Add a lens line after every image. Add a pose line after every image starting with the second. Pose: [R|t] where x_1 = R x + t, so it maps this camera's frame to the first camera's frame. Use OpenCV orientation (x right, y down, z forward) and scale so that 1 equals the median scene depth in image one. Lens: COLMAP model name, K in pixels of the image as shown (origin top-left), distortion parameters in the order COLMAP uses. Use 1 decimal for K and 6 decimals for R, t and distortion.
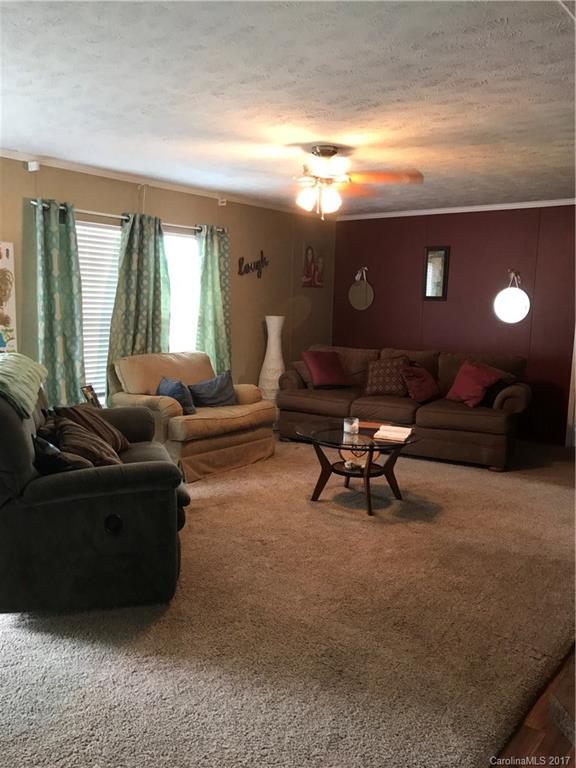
lens RADIAL K [[630.3, 0, 288.5], [0, 630.3, 388.6], [0, 0, 1]] dist [0.026596, -0.052619]
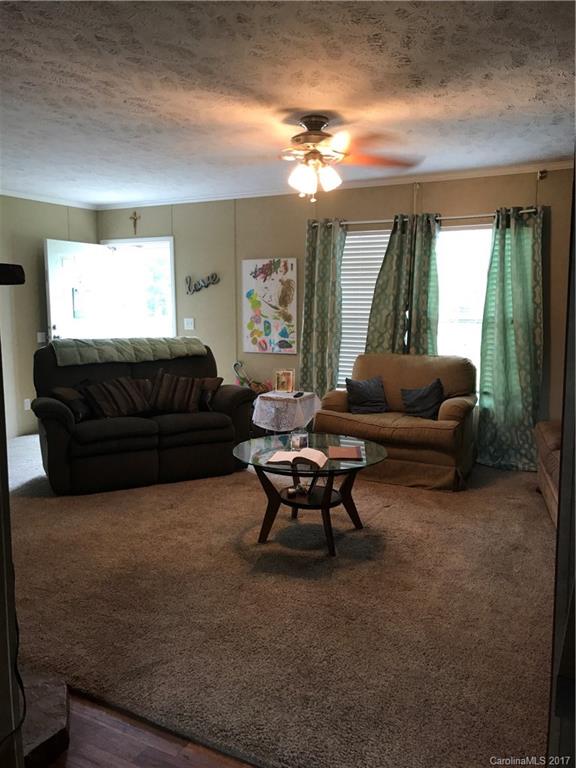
lens RADIAL K [[630.3, 0, 288.2], [0, 630.3, 380.9], [0, 0, 1]] dist [0.026596, -0.052619]
pose [[0.177618, 0.089844, -0.979990, 0.768340], [-0.135274, 0.988600, 0.066115, -0.058669], [0.974758, 0.120824, 0.187747, 0.696506]]
